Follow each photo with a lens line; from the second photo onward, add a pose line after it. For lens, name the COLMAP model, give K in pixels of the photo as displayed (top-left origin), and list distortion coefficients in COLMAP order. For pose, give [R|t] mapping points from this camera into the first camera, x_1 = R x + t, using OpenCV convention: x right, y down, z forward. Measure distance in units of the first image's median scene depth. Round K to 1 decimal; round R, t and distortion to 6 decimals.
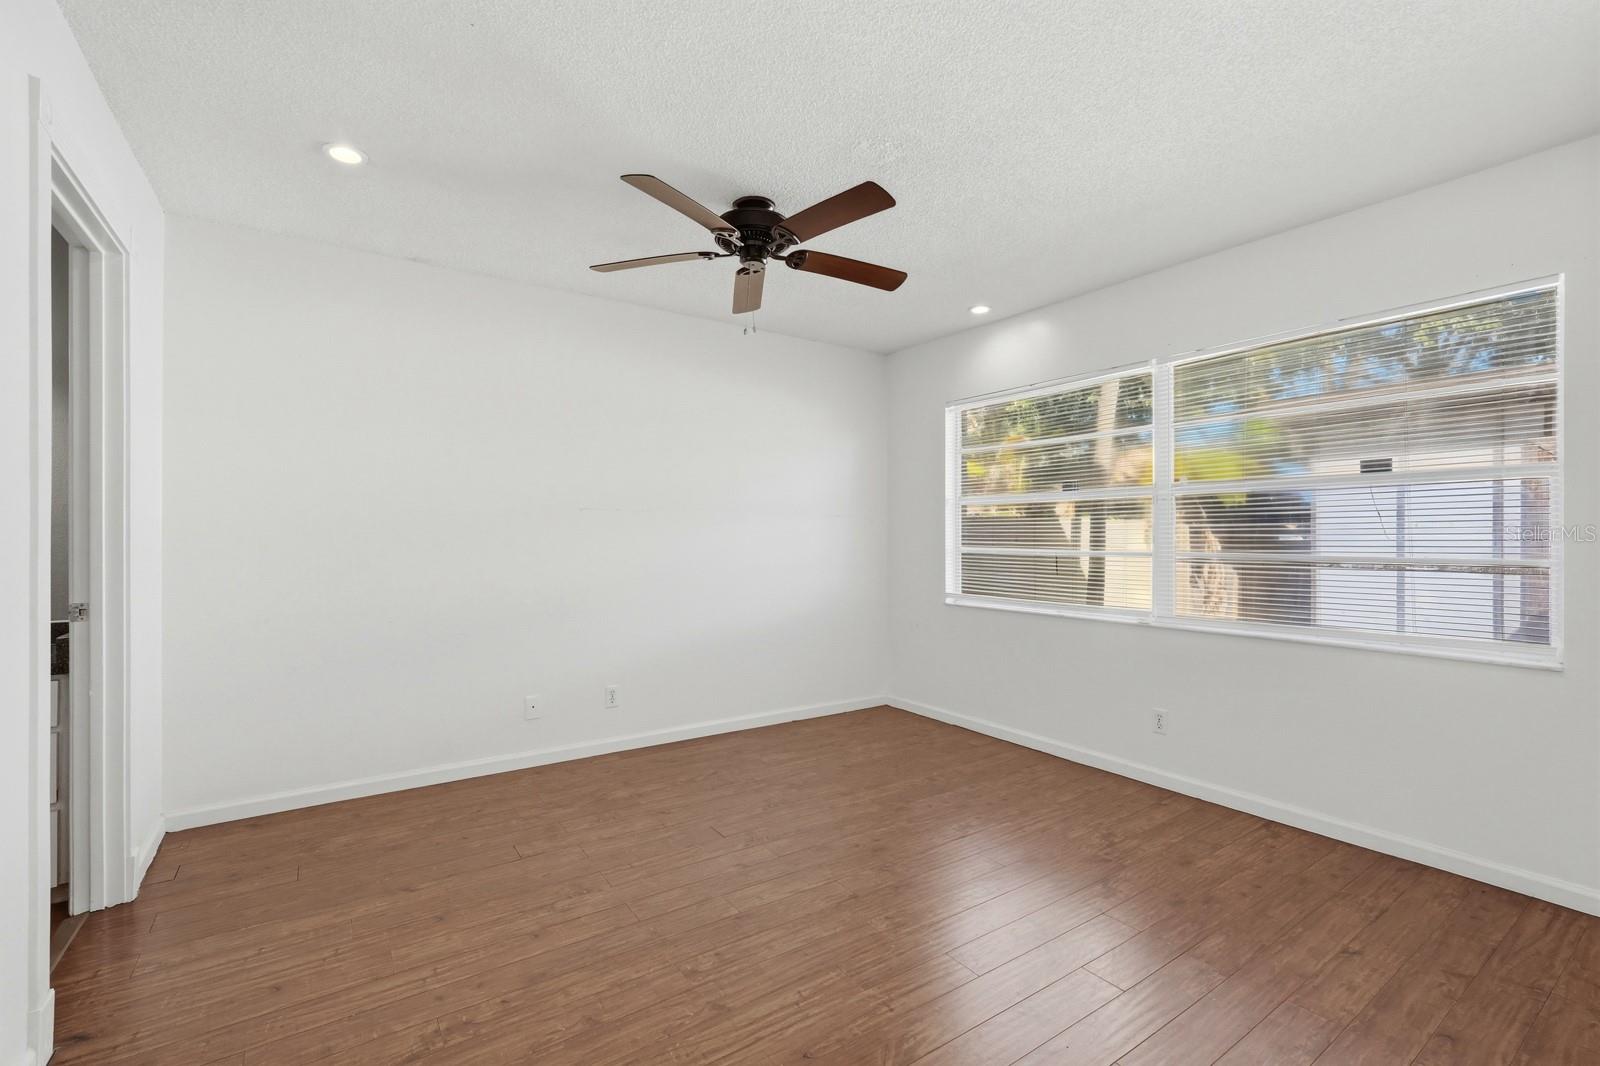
lens RADIAL K [[710.1, 0, 800.0], [0, 710.1, 533.0], [0, 0, 1]] dist [-0.009002, -0.000071]
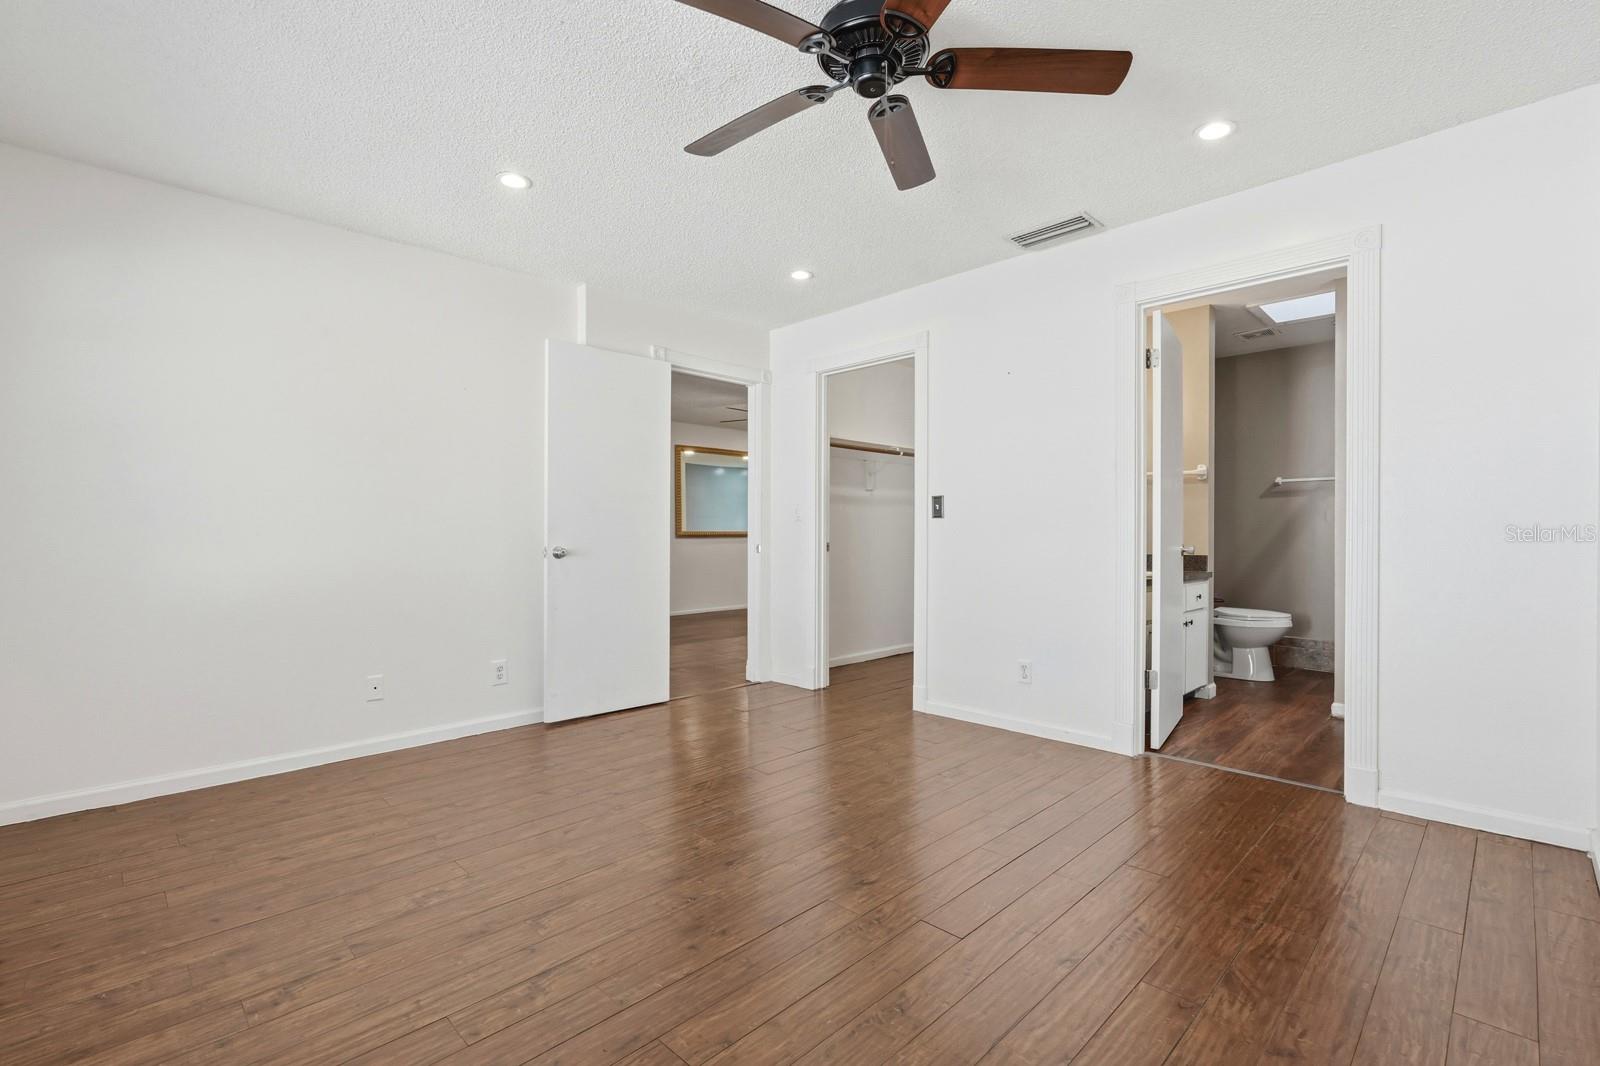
lens RADIAL K [[710.1, 0, 800.0], [0, 710.1, 533.0], [0, 0, 1]] dist [-0.009002, -0.000071]
pose [[-0.984531, 0.001193, -0.175208, 0.148830], [0.002233, 0.999981, -0.005738, 0.078482], [0.175198, -0.006041, -0.984515, 1.967596]]
